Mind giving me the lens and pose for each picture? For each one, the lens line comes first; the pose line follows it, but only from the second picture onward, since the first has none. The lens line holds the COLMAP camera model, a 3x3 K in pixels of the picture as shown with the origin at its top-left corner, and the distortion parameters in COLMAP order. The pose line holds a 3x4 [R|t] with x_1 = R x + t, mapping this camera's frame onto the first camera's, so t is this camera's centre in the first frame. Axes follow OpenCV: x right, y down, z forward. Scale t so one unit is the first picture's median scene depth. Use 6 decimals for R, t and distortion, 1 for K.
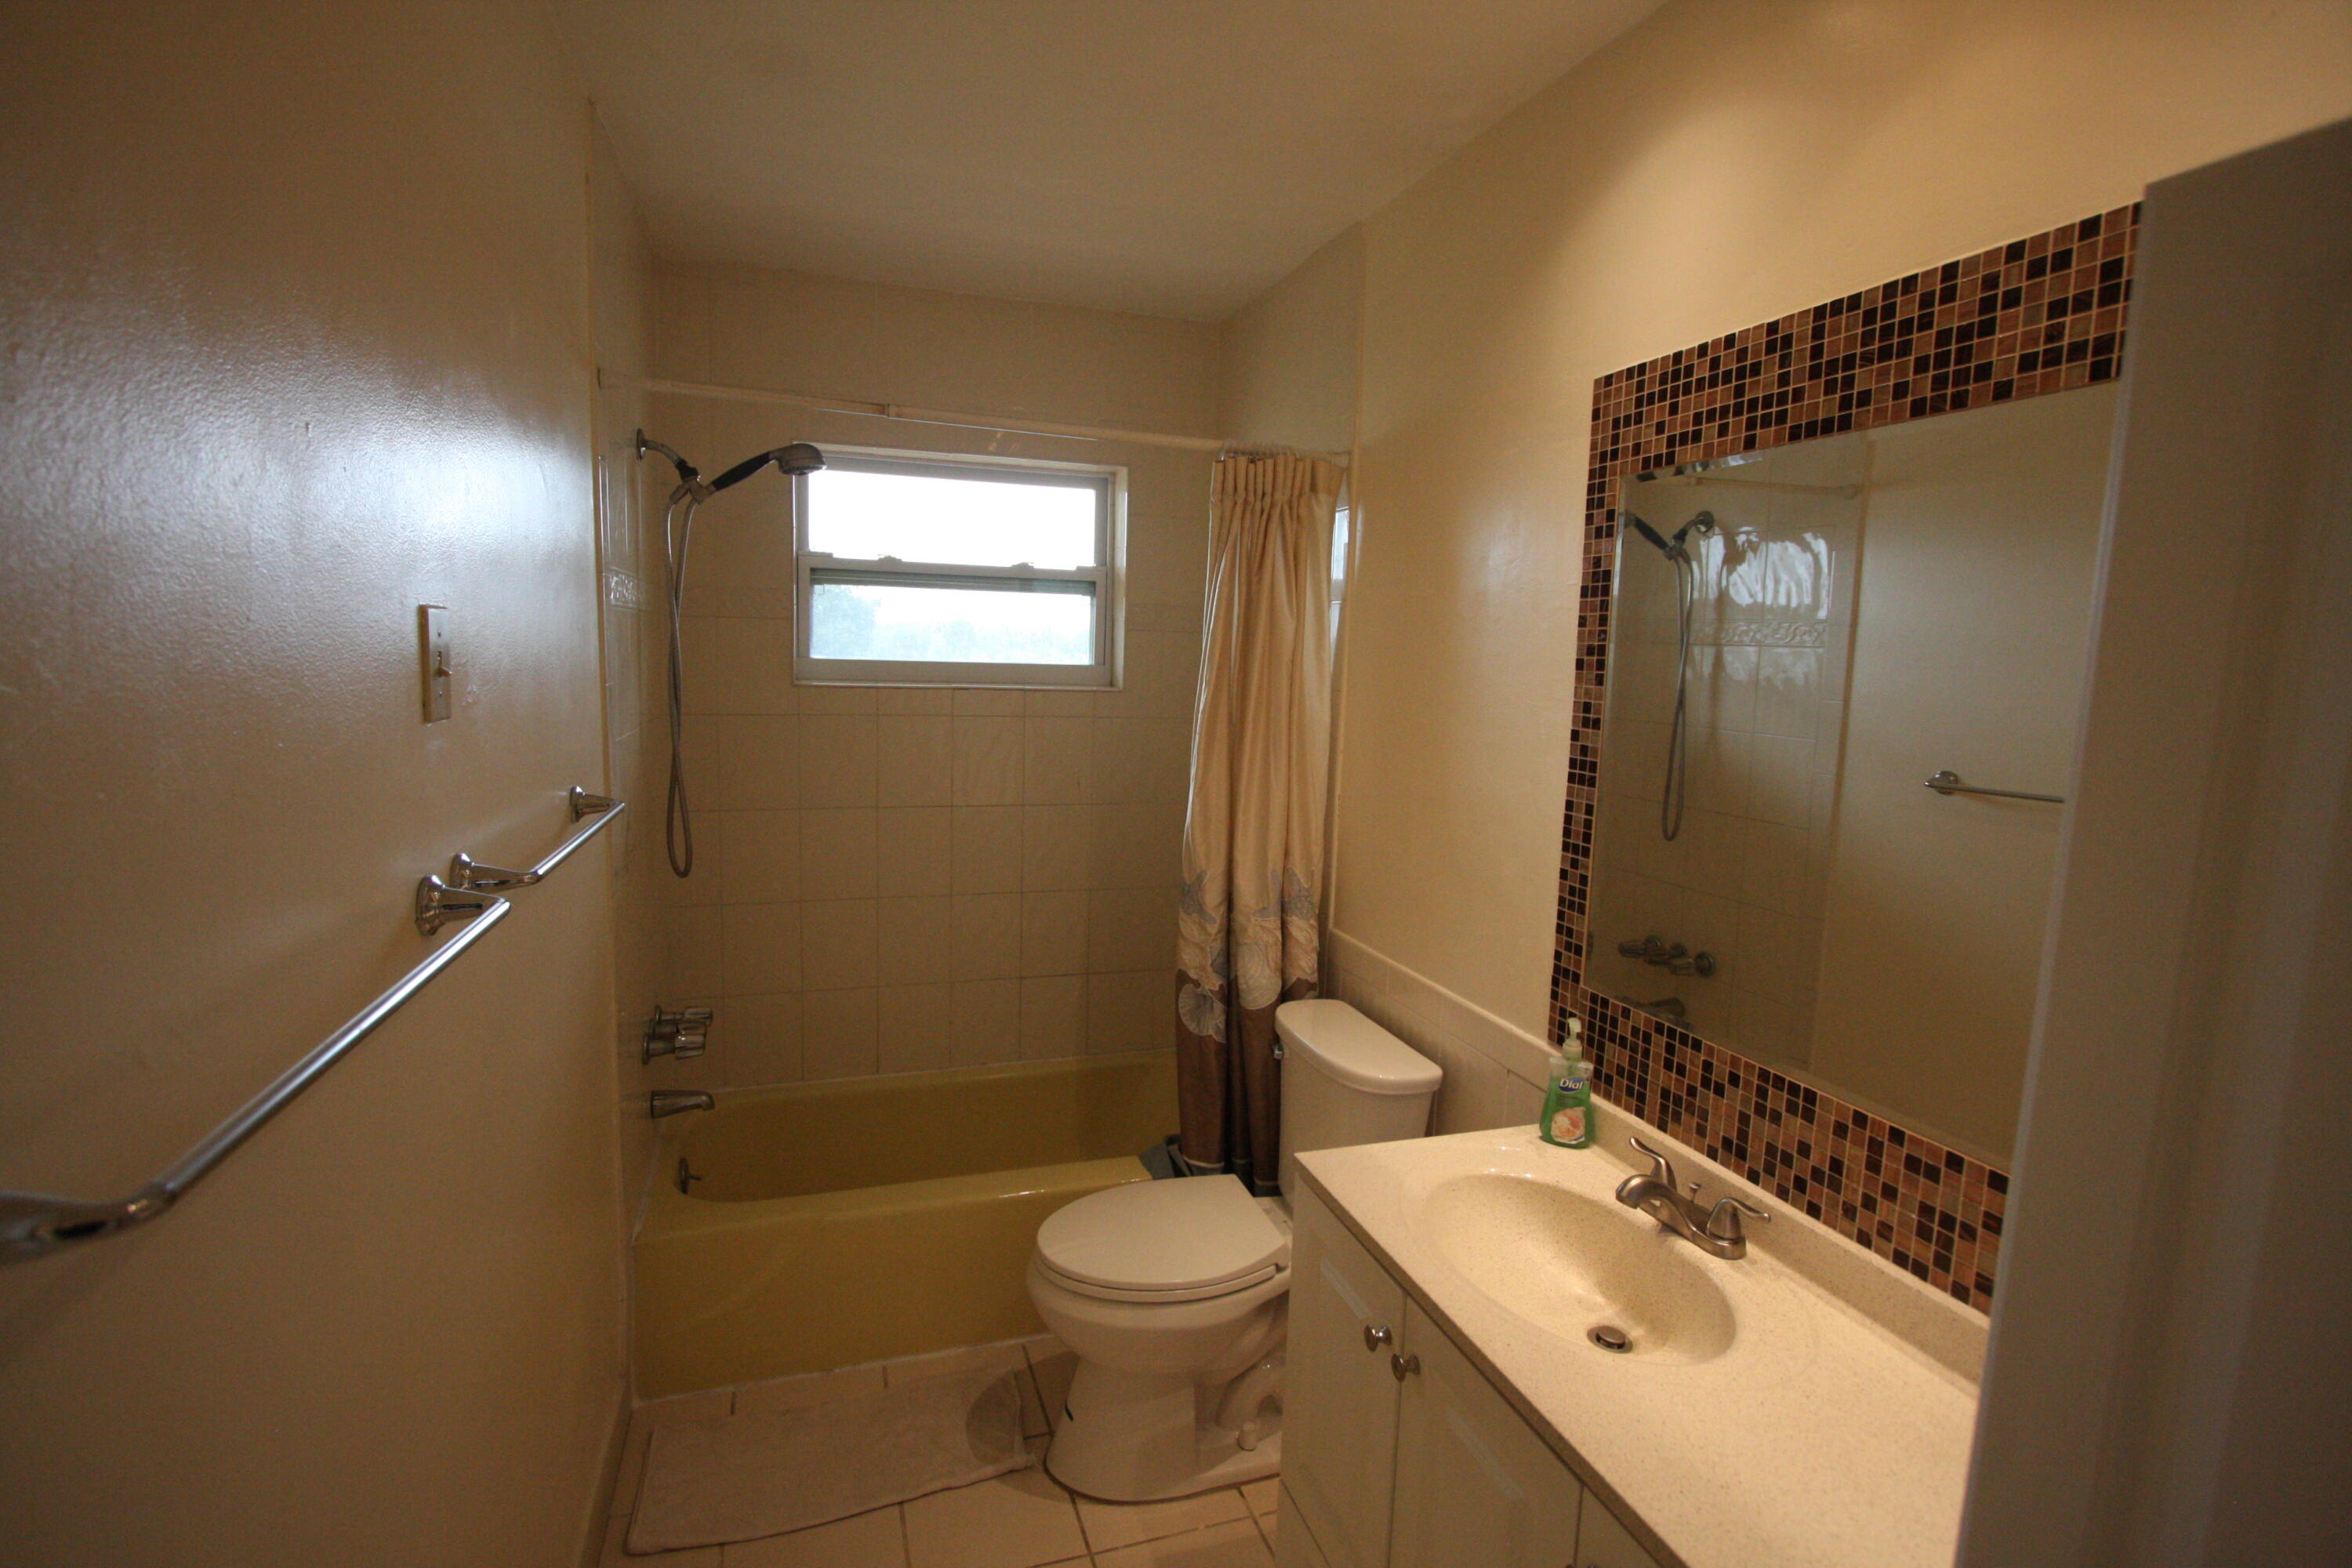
lens RADIAL K [[1090.9, 0, 1147.4], [0, 1090.9, 773.0], [0, 0, 1]] dist [-0.014488, 0.001524]
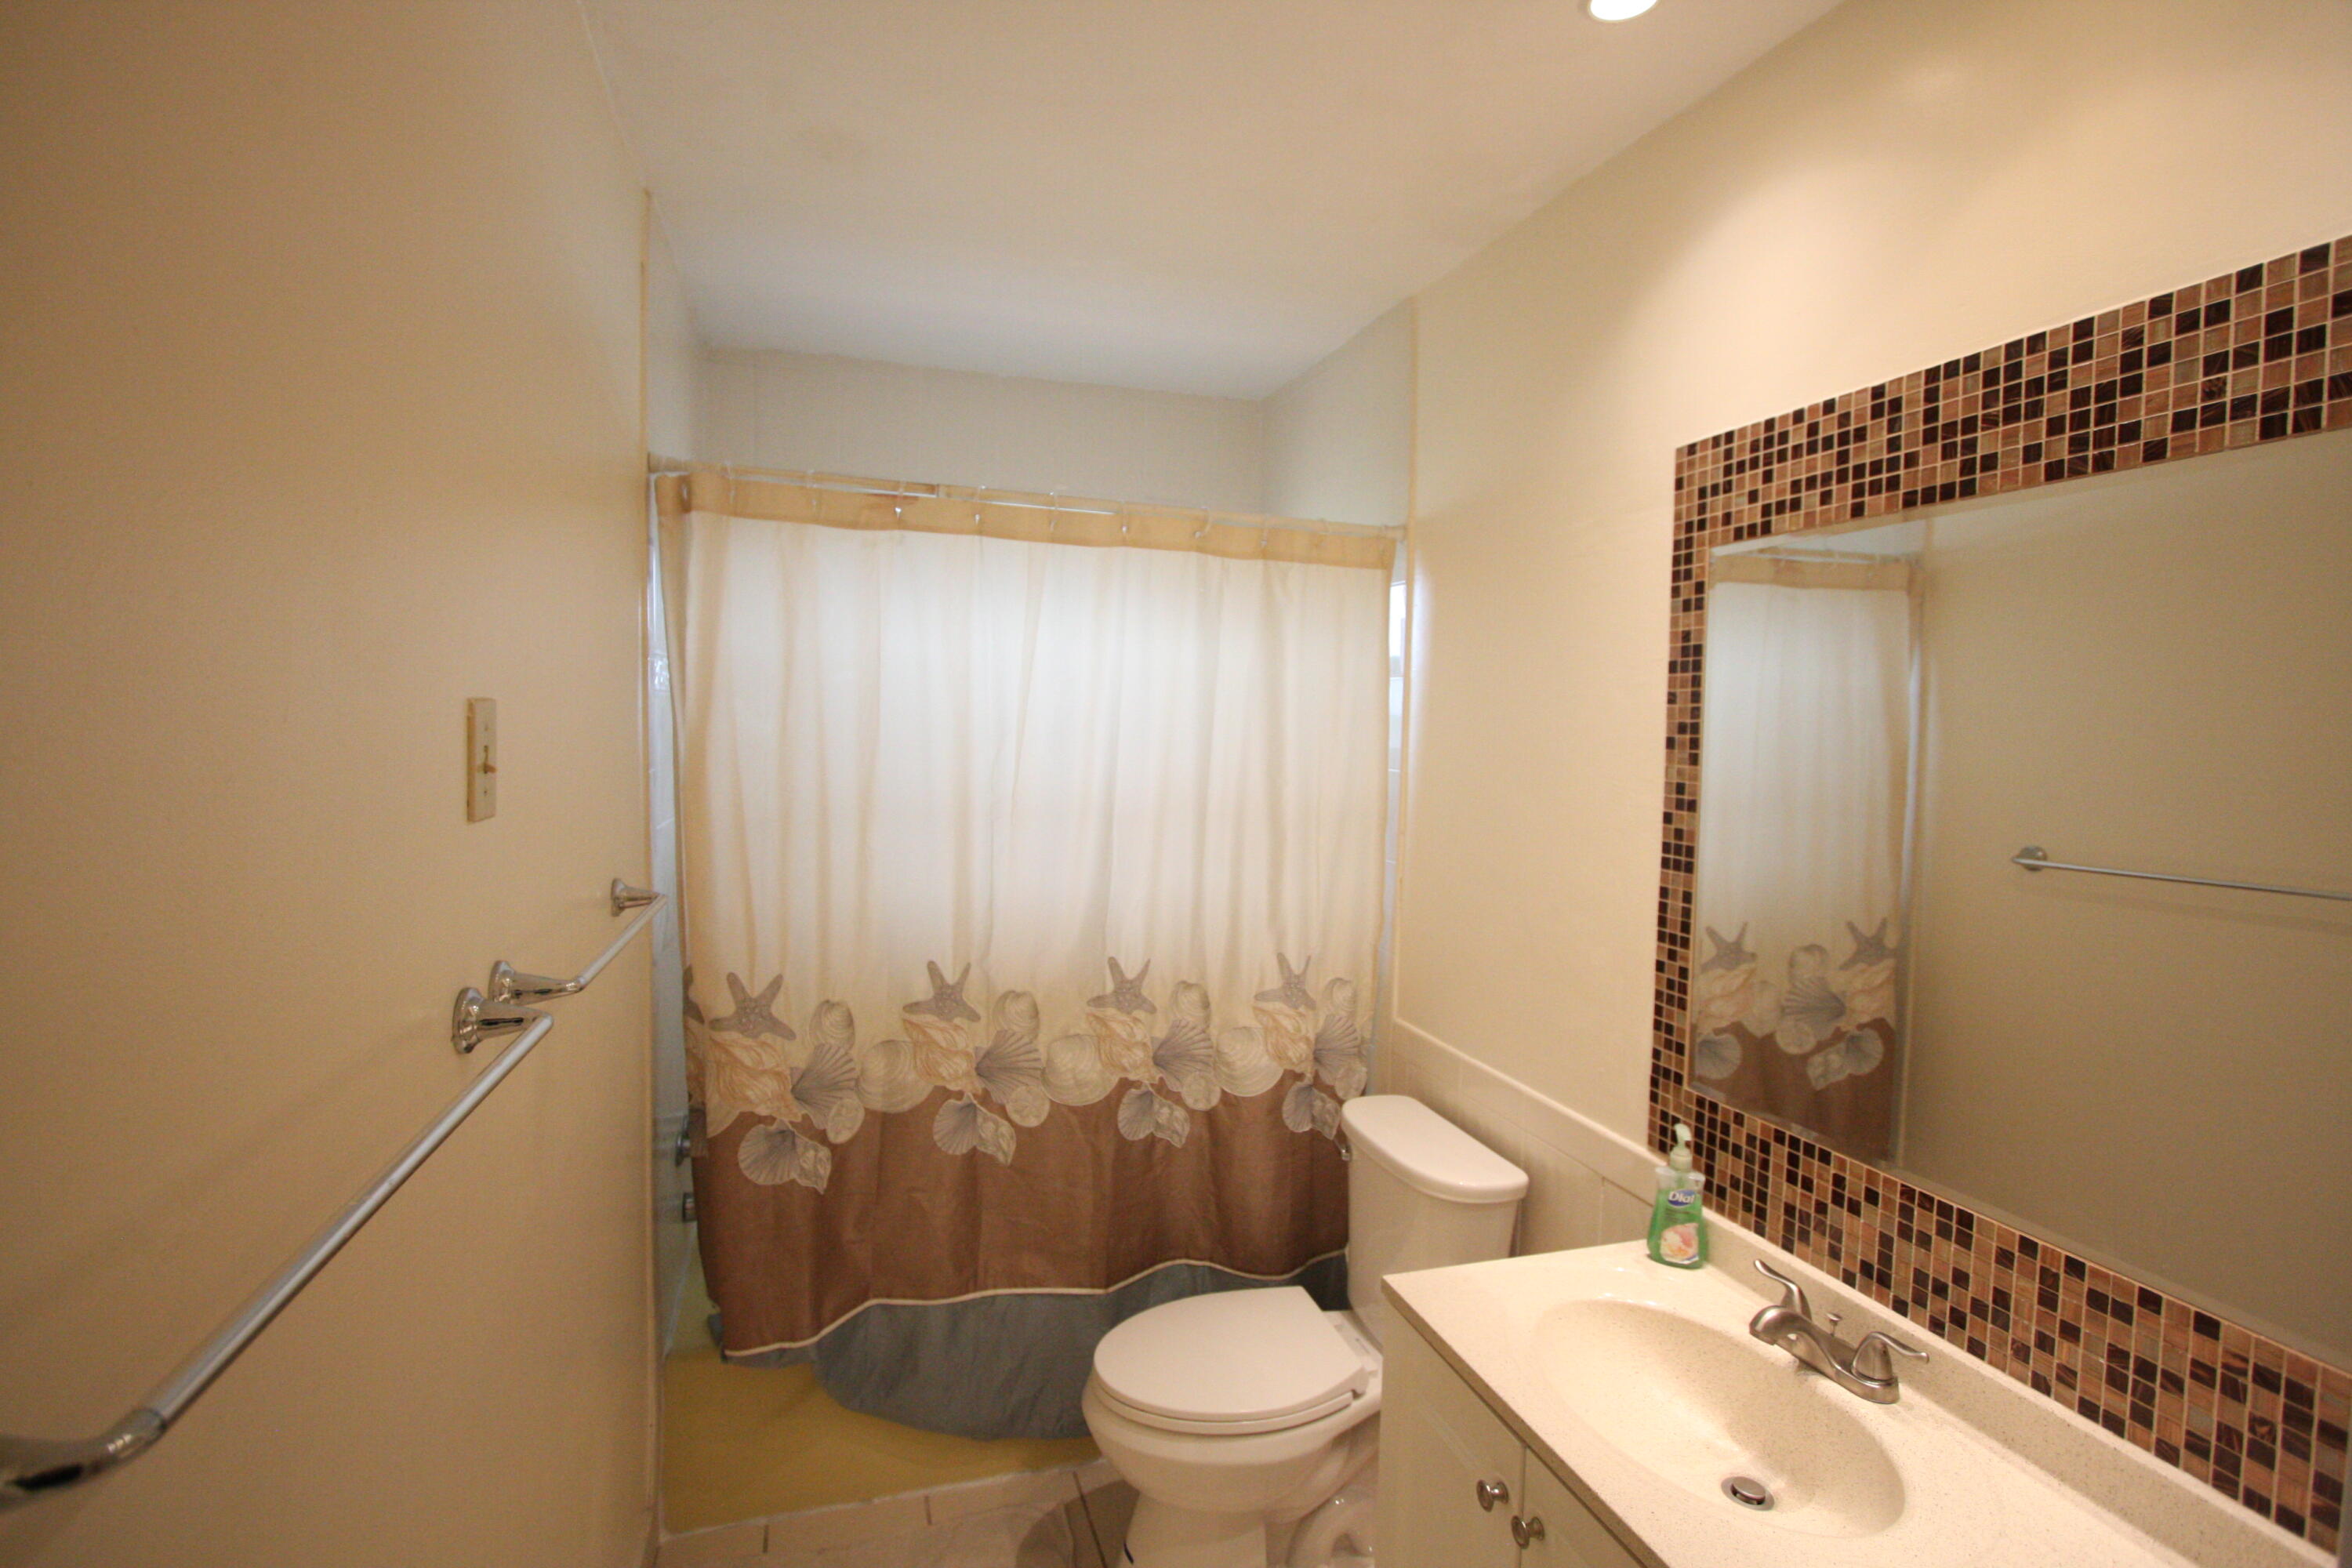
lens RADIAL K [[1090.9, 0, 1147.4], [0, 1090.9, 773.0], [0, 0, 1]] dist [-0.014488, 0.001524]
pose [[0.999741, -0.009602, -0.020645, -0.045639], [0.008213, 0.997764, -0.066333, -0.017501], [0.021236, 0.066146, 0.997584, 0.056397]]
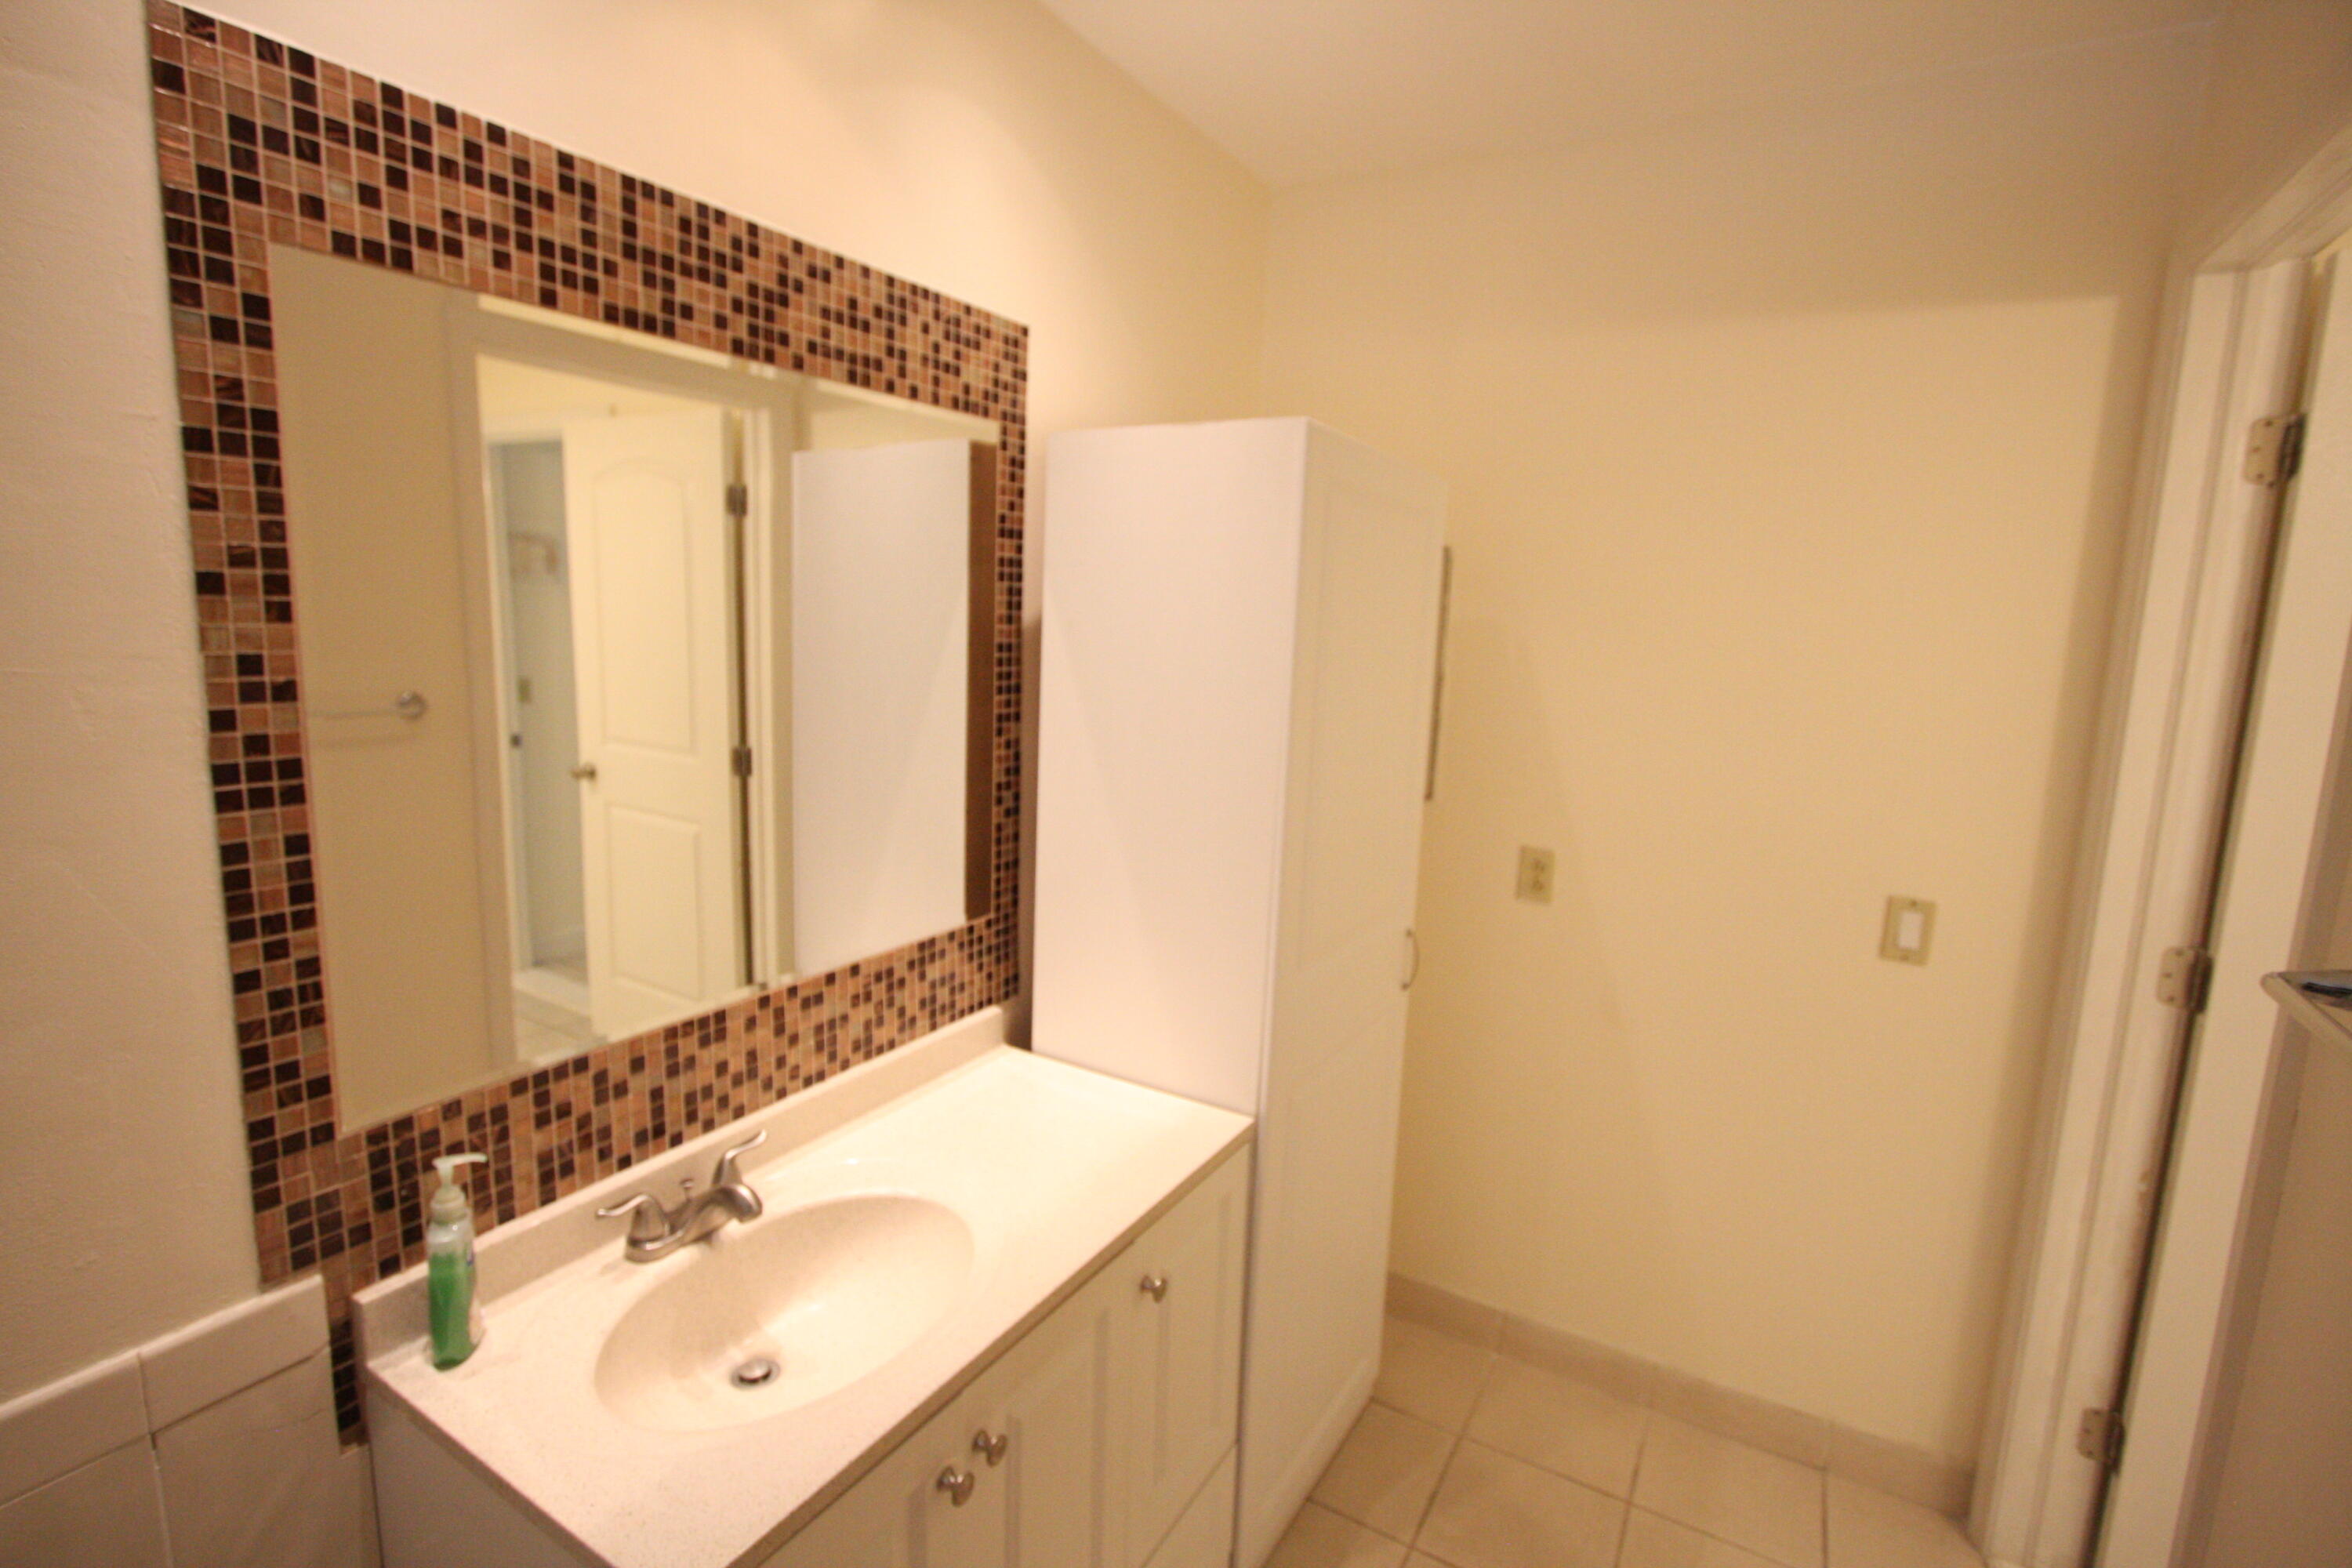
lens RADIAL K [[1064.8, 0, 1176.0], [0, 1064.8, 784.0], [0, 0, 1]] dist [-0.013253, -0.000102]
pose [[-0.661464, -0.162558, 0.732148, -0.340275], [0.039739, 0.967259, 0.250662, -0.135554], [-0.748924, 0.194898, -0.633347, 1.172949]]
